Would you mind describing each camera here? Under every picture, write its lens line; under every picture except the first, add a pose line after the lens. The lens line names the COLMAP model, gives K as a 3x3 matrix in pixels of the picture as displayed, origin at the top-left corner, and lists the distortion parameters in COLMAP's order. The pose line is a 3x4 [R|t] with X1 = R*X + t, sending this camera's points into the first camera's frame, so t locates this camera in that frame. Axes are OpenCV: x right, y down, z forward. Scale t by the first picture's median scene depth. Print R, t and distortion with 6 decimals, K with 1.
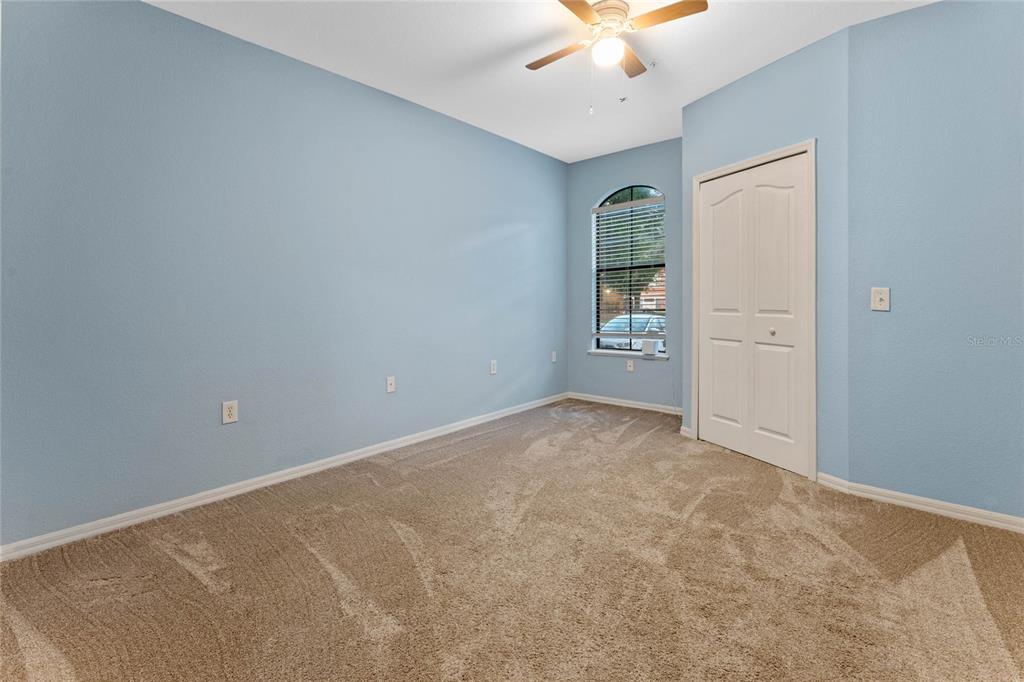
lens RADIAL K [[474.7, 0, 509.9], [0, 474.7, 283.2], [0, 0, 1]] dist [0.056856, -0.000427]
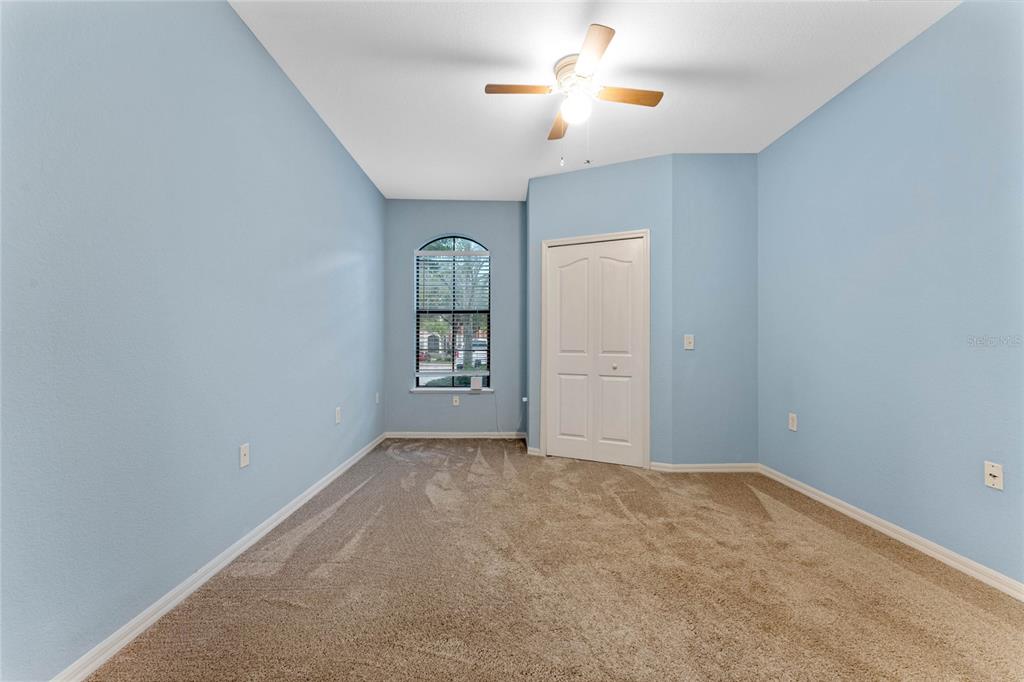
lens RADIAL K [[398.3, 0, 496.0], [0, 398.3, 340.2], [0, 0, 1]] dist [0.001233, 0.000028]
pose [[0.737901, 0.020533, 0.674596, -0.430458], [-0.043226, 0.998923, 0.016878, 0.019992], [-0.673523, -0.041614, 0.737994, 0.380942]]
